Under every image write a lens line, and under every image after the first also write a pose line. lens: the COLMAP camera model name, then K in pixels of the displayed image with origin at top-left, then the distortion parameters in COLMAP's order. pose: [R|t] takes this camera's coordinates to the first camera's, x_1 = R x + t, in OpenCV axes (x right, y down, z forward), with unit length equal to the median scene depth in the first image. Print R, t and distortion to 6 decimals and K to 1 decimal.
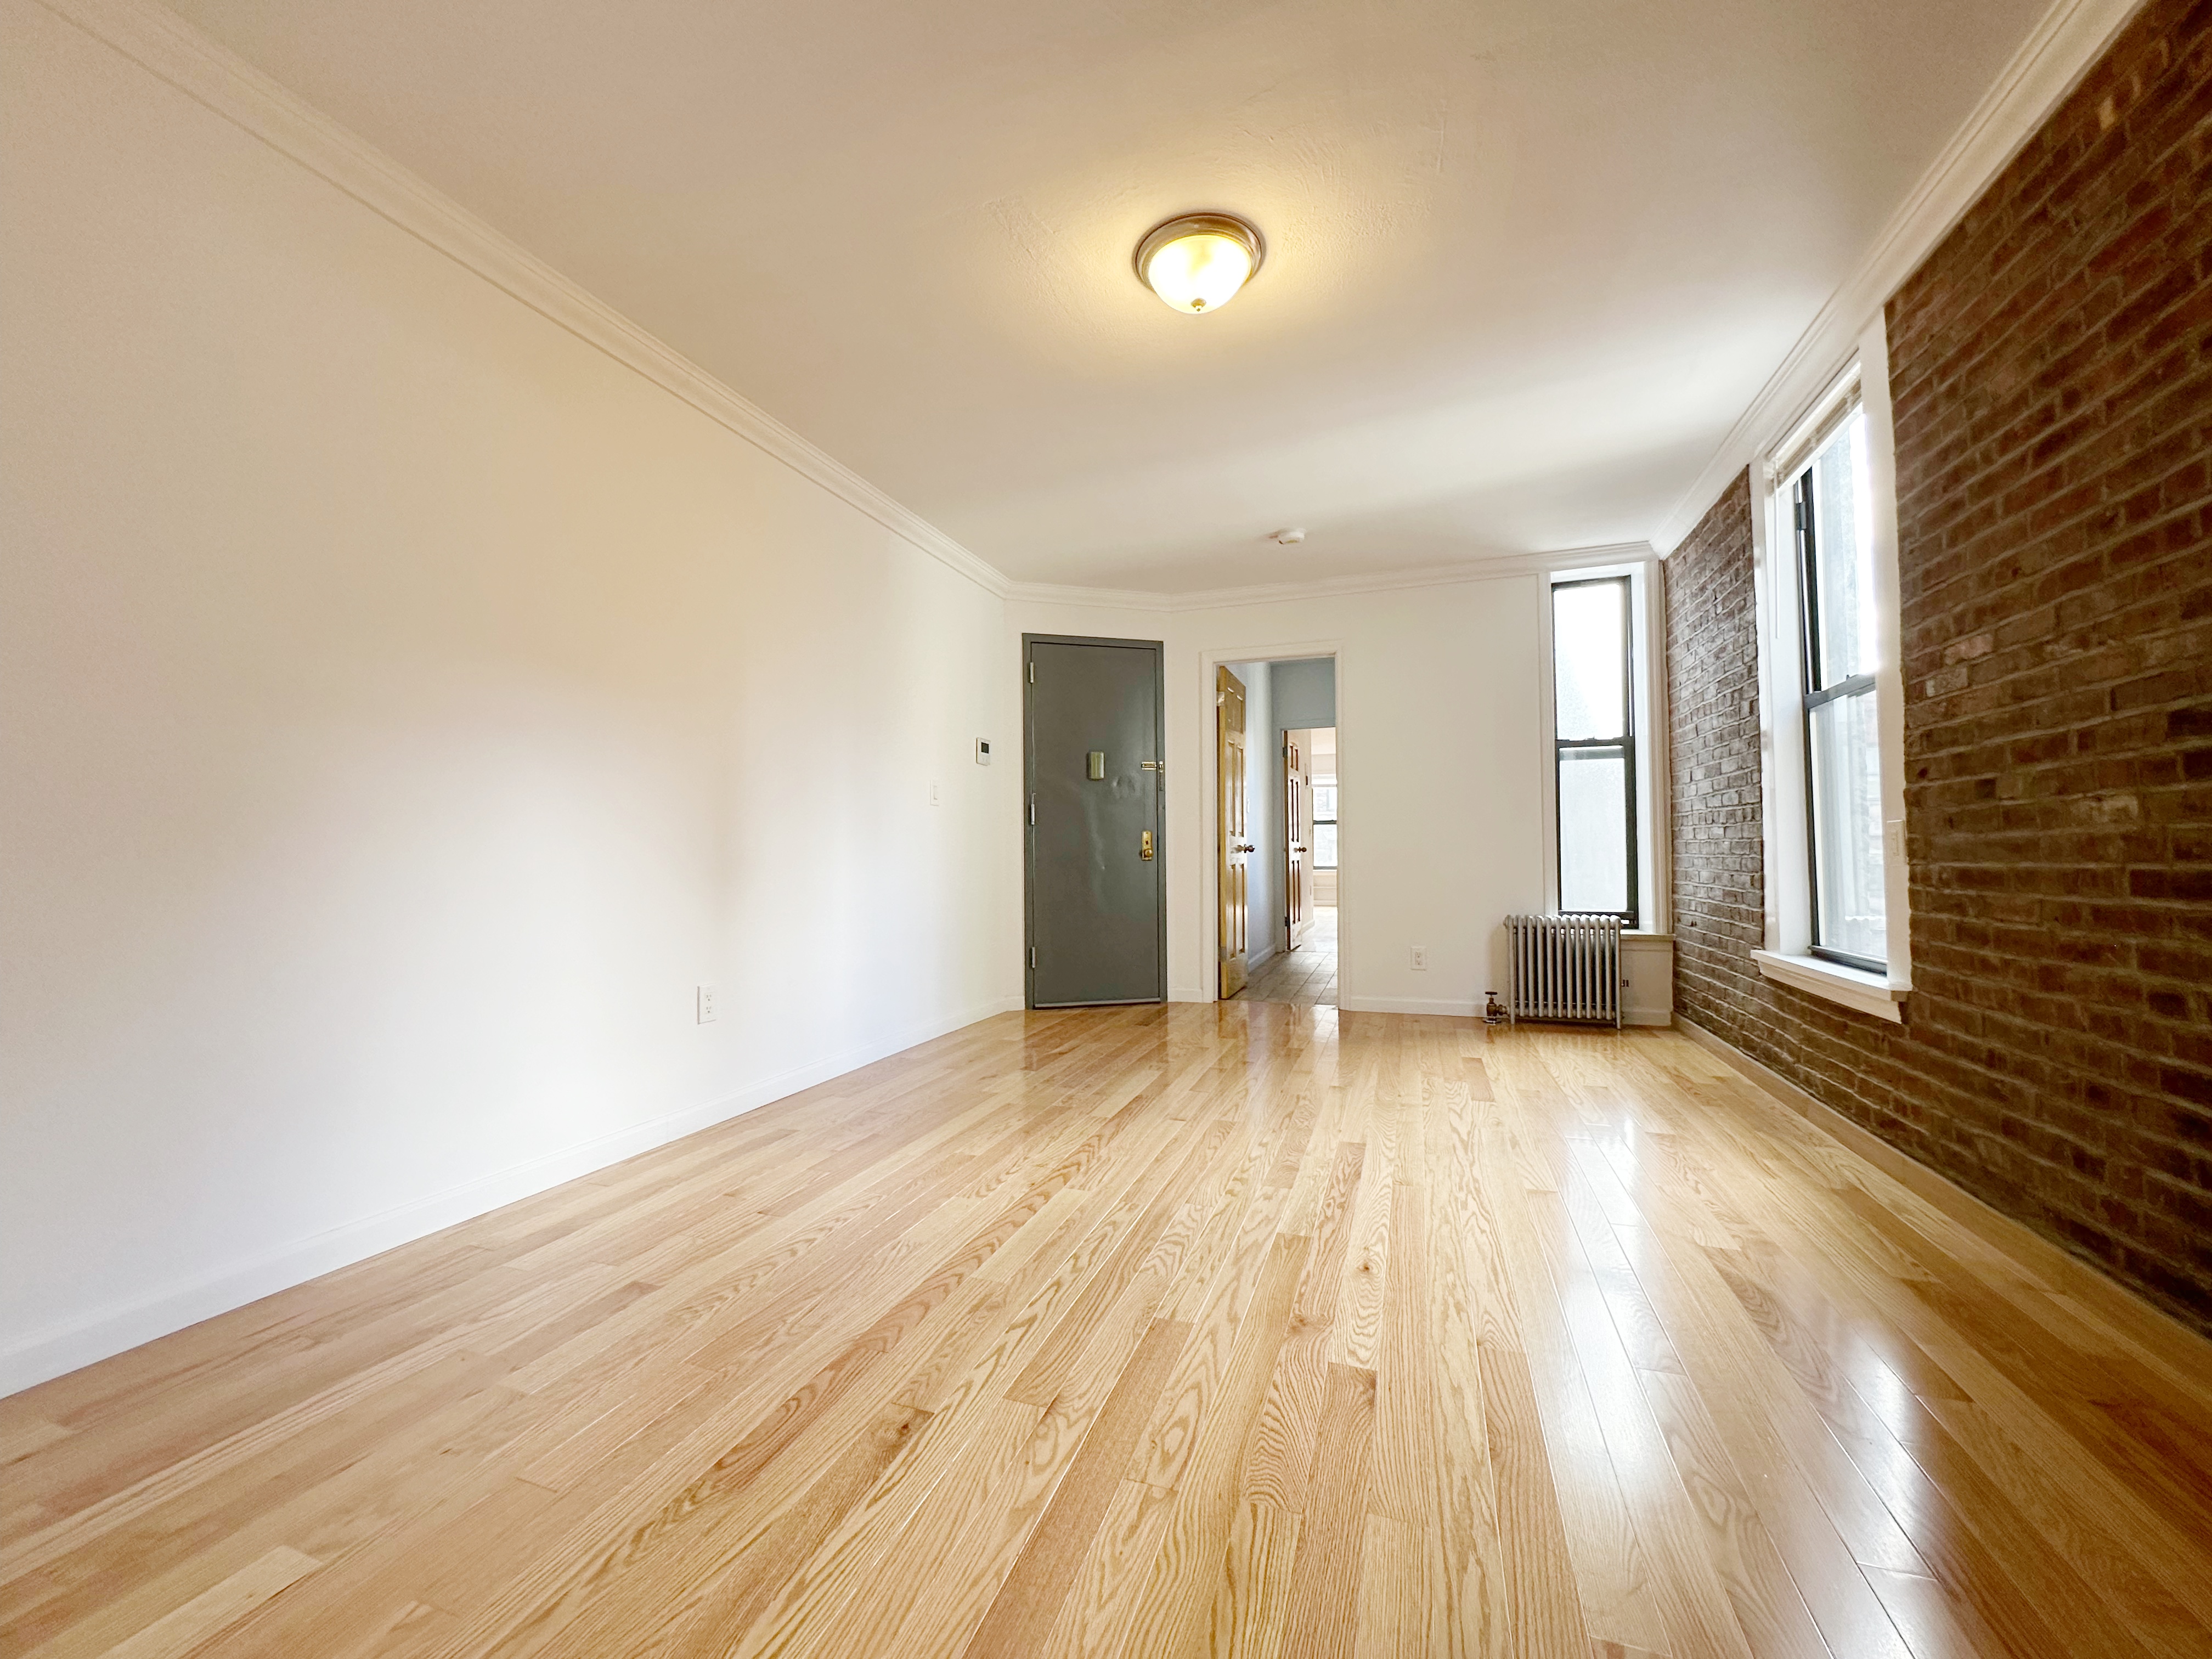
lens RADIAL K [[884.0, 0, 1106.0], [0, 884.0, 829.5], [0, 0, 1]] dist [-0.002515, -0.000105]
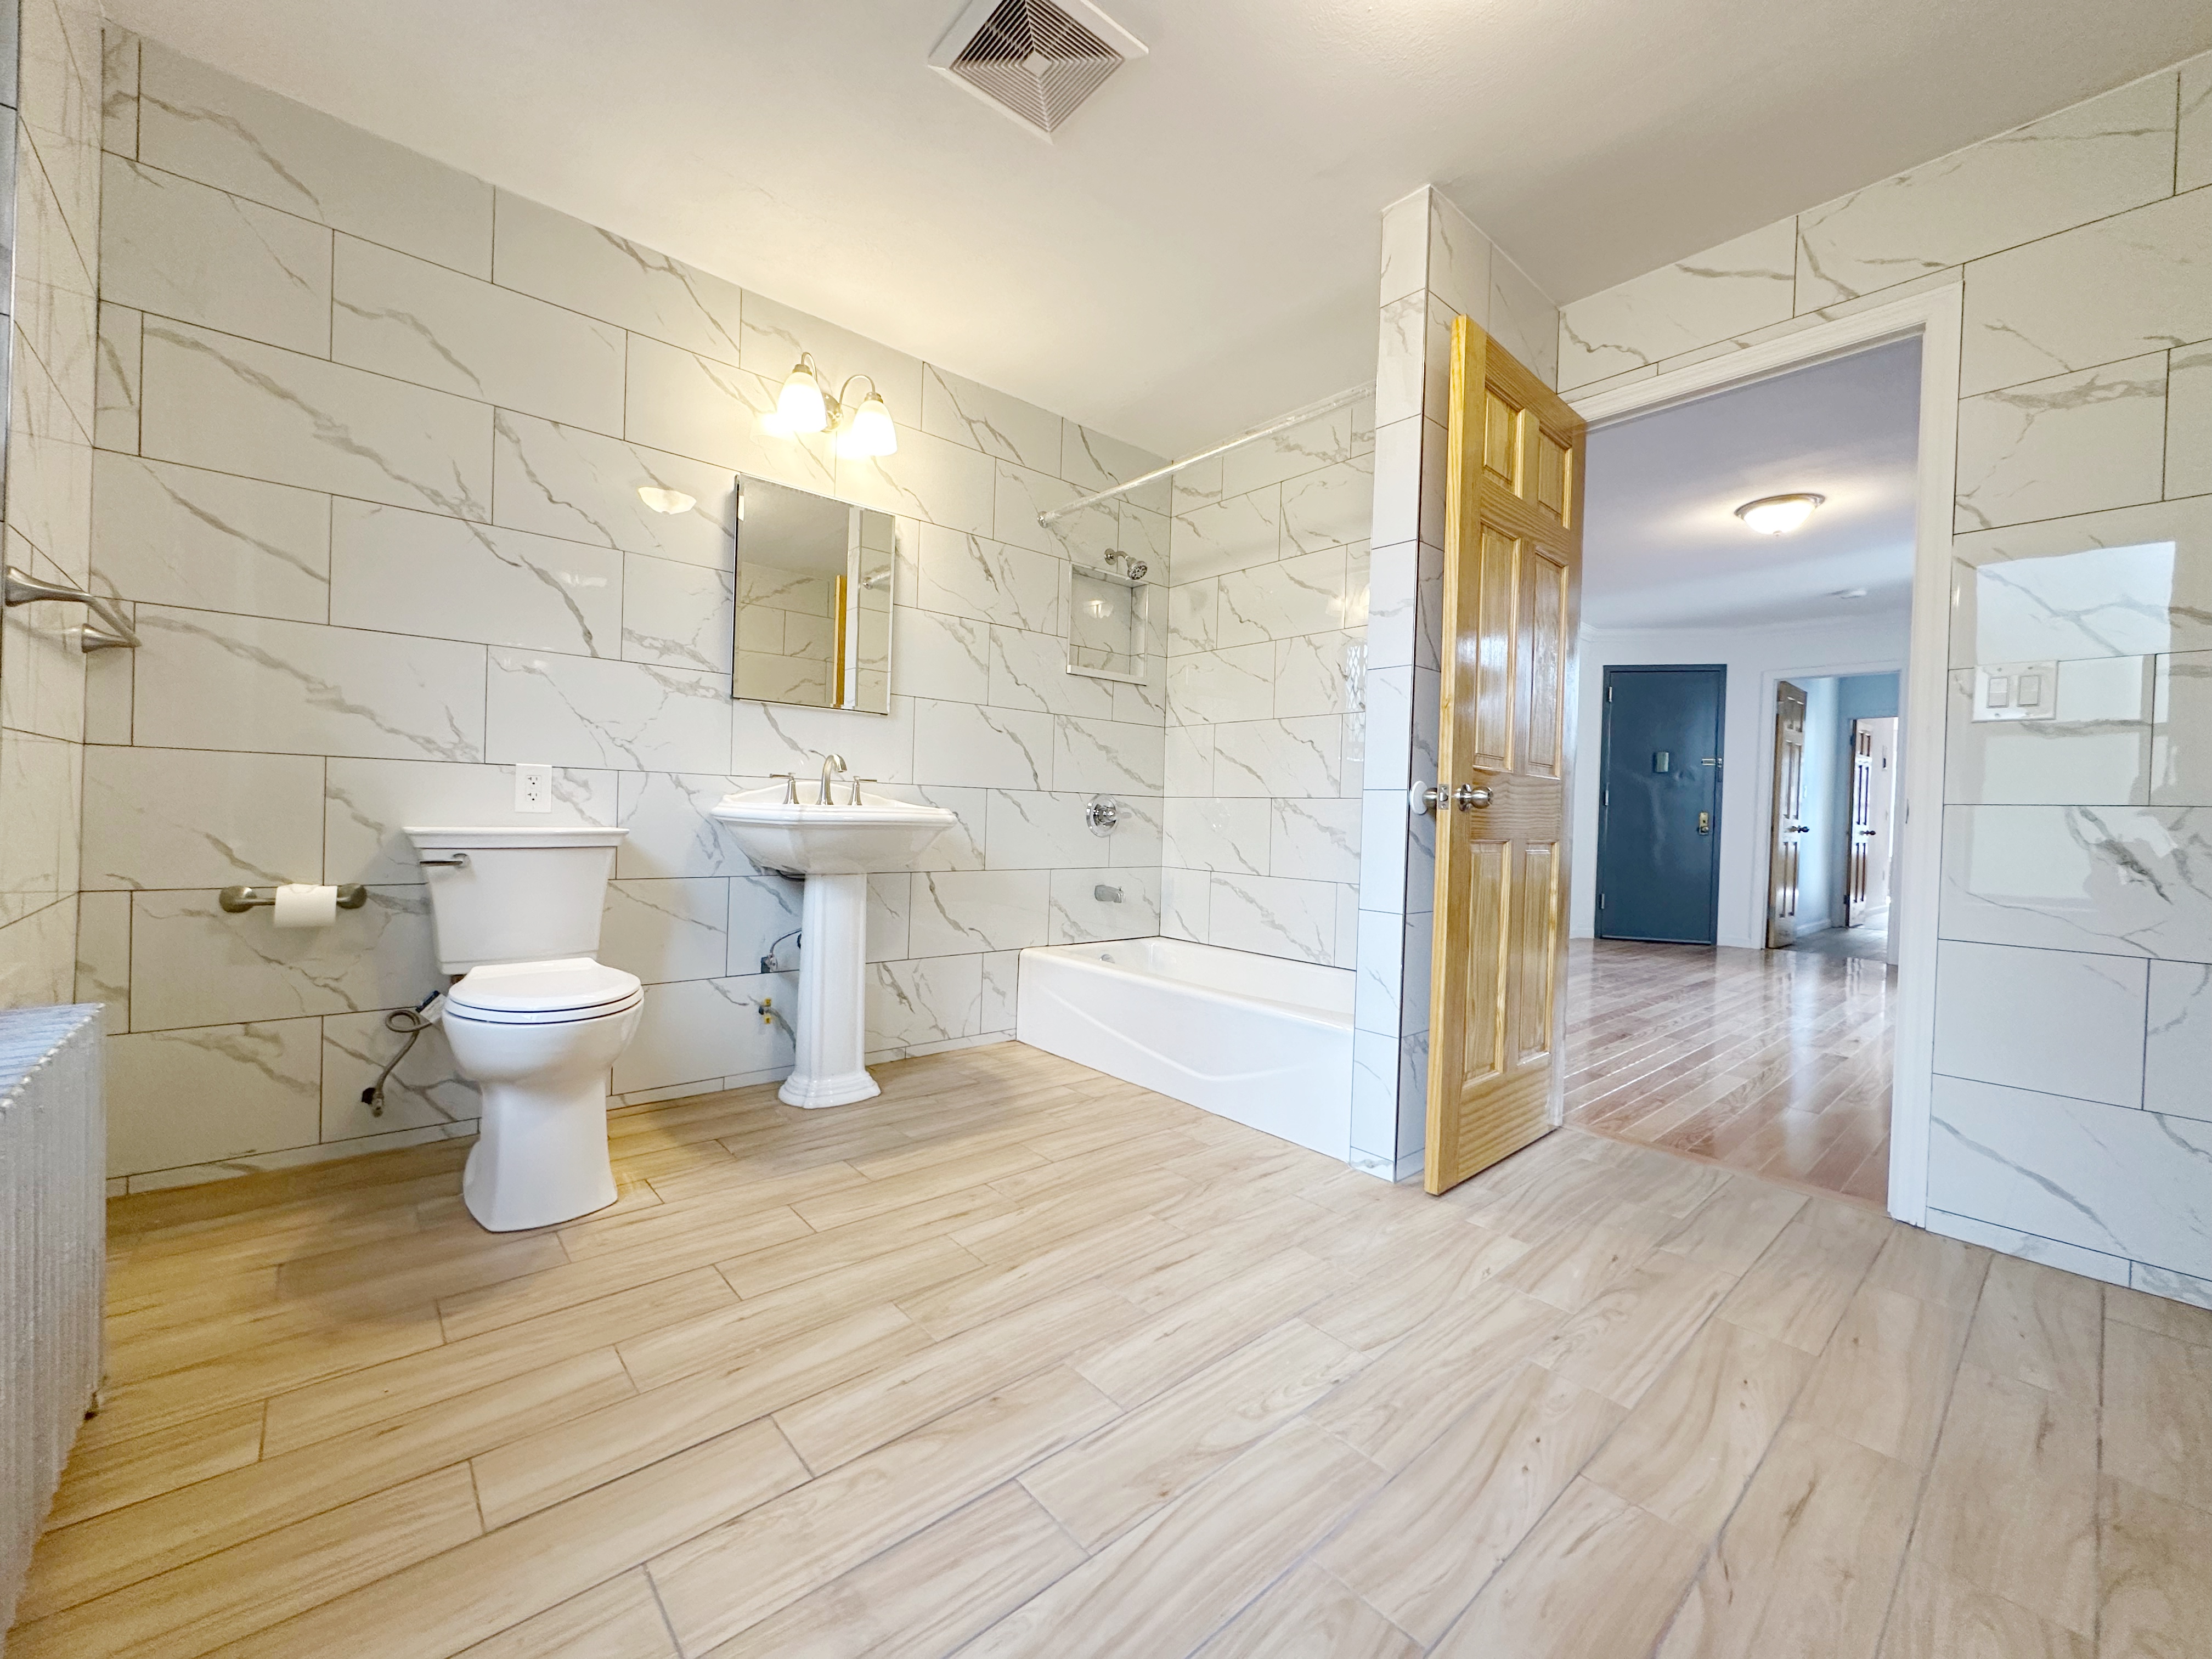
lens RADIAL K [[885.5, 0, 1104.3], [0, 885.5, 816.6], [0, 0, 1]] dist [-0.002652, -0.000052]
pose [[0.868837, 0.038187, -0.493623, -0.177886], [-0.025160, 0.999138, 0.033010, -0.029272], [0.494458, -0.016261, 0.869049, -1.284953]]
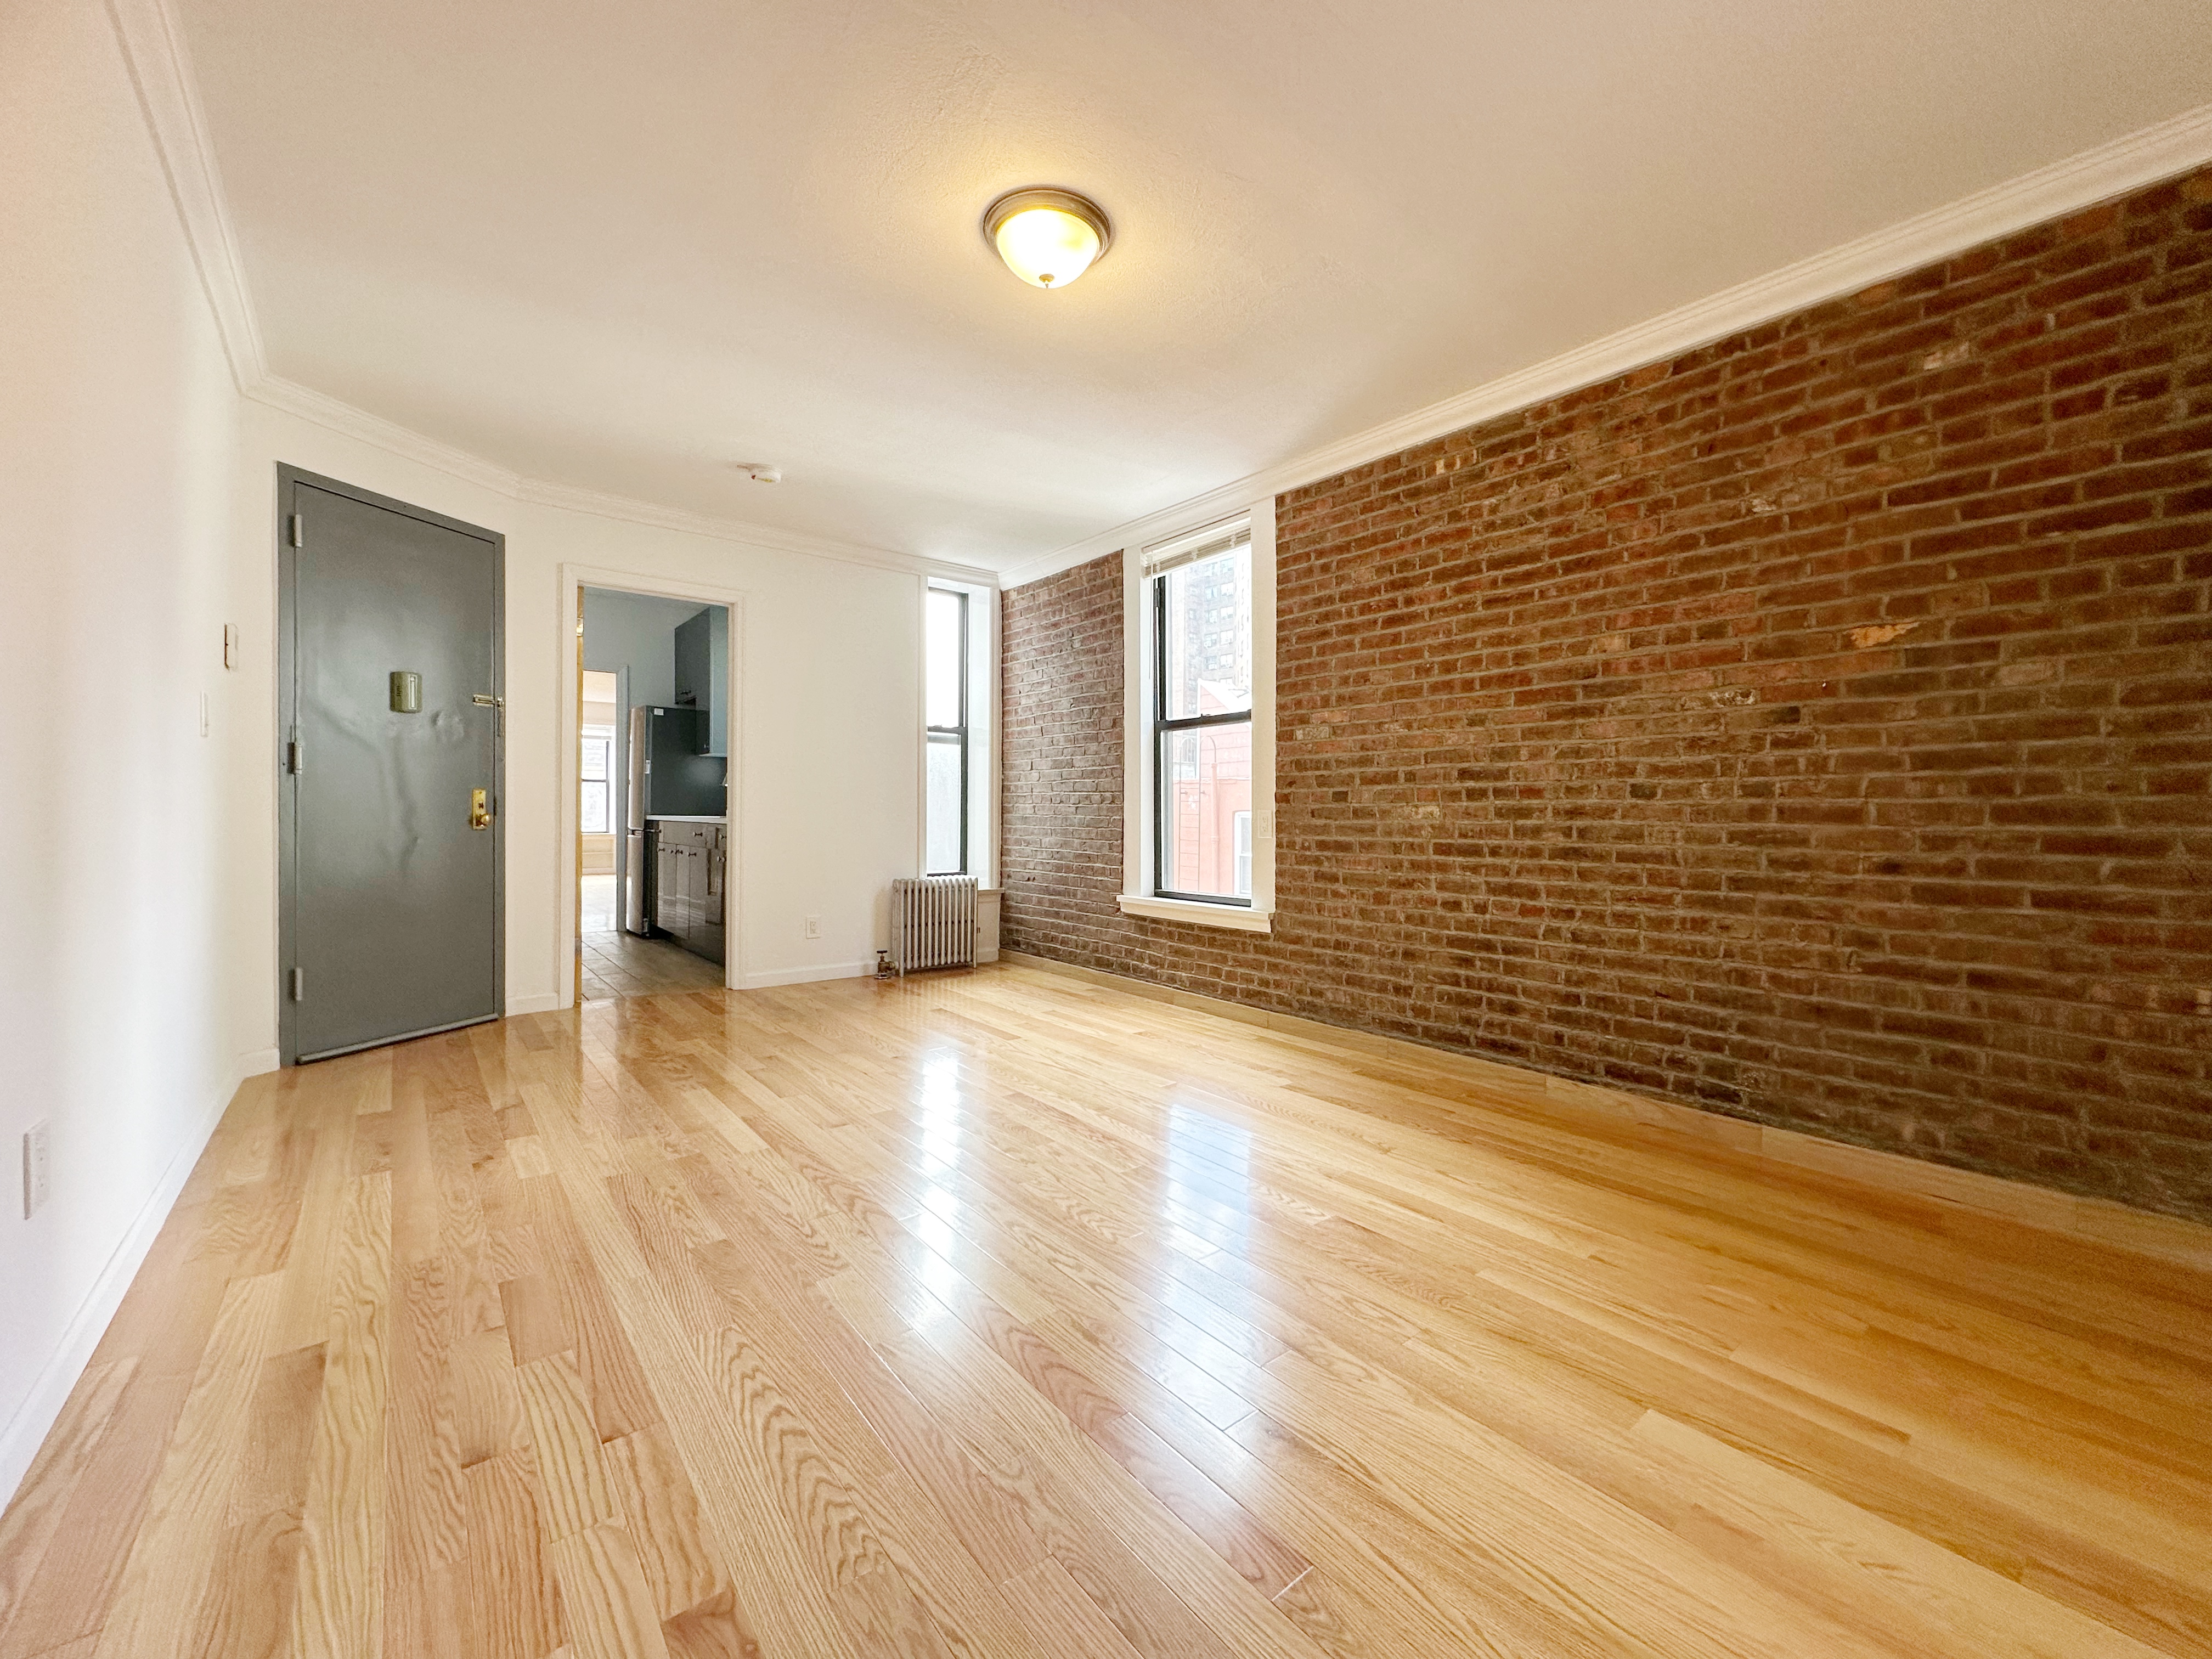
lens RADIAL K [[885.5, 0, 1104.3], [0, 885.5, 816.6], [0, 0, 1]] dist [-0.002652, -0.000052]
pose [[0.524020, 0.011029, 0.851635, -0.694644], [-0.037088, 0.999263, 0.009880, -0.004393], [-0.850898, -0.036763, 0.524043, 0.398152]]
